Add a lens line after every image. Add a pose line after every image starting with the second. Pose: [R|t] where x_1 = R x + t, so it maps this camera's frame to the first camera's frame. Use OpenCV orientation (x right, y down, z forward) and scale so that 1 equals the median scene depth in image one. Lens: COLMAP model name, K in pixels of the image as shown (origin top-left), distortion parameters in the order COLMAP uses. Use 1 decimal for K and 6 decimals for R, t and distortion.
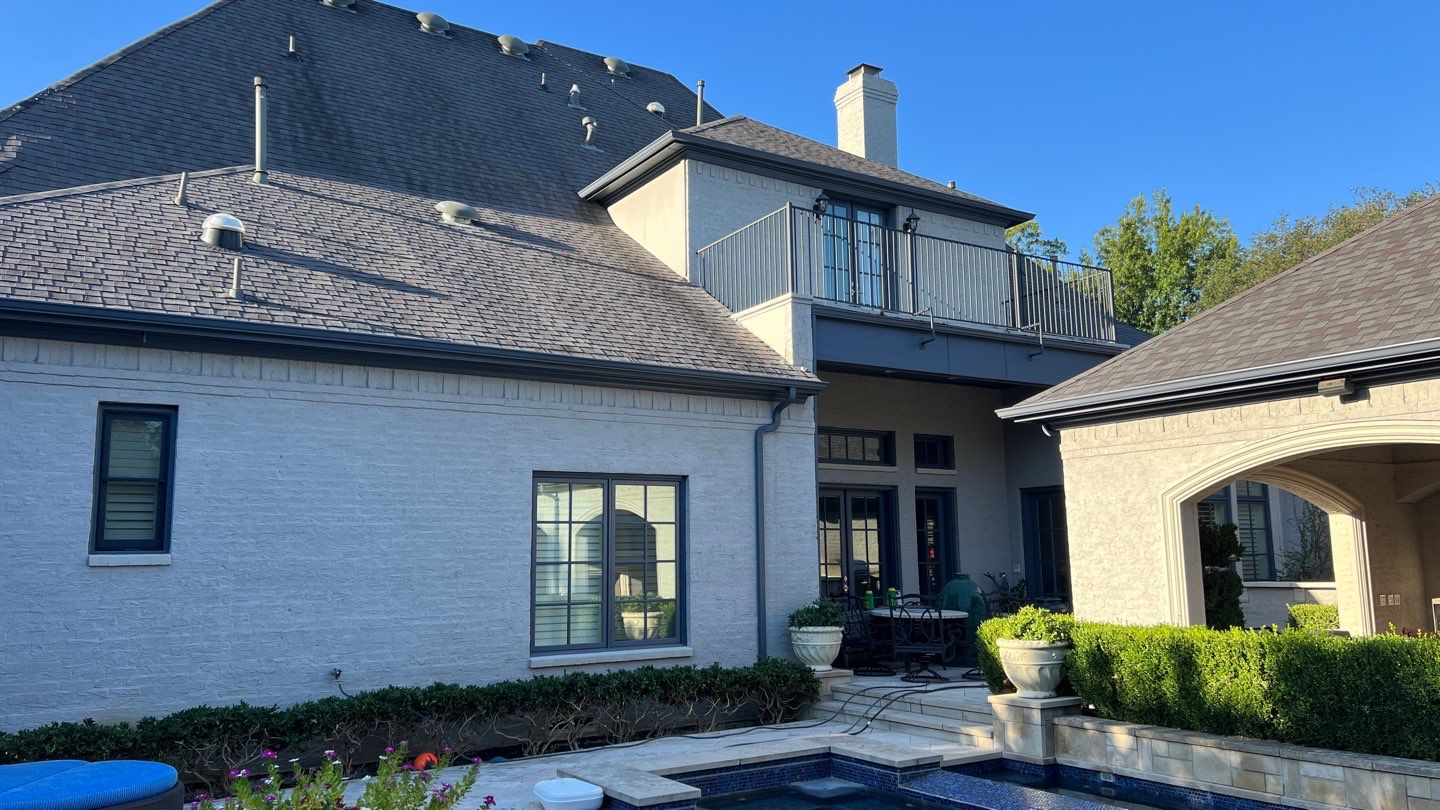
lens RADIAL K [[1086.4, 0, 720.0], [0, 1086.4, 405.0], [0, 0, 1]] dist [0.072645, -0.072910]
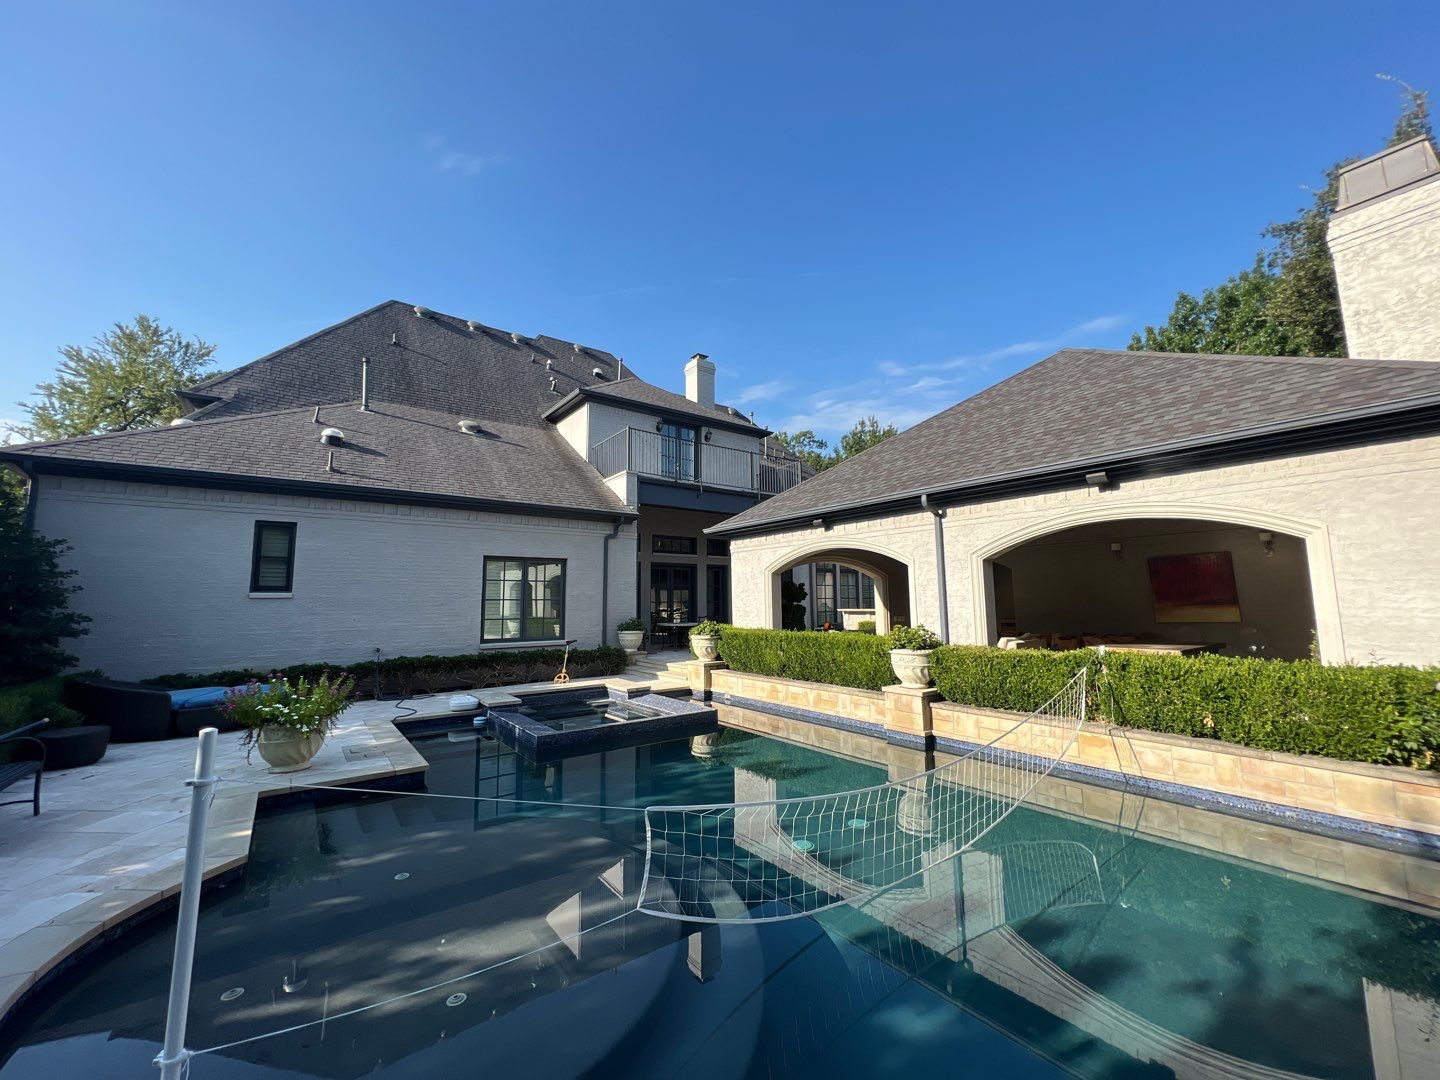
lens RADIAL K [[576.1, 0, 720.0], [0, 576.1, 540.0], [0, 0, 1]] dist [-0.000032, -0.000006]
pose [[0.997988, 0.013084, 0.062045, 0.198671], [-0.015217, 0.999305, 0.034030, -0.012872], [-0.061556, -0.034906, 0.997493, -0.117897]]
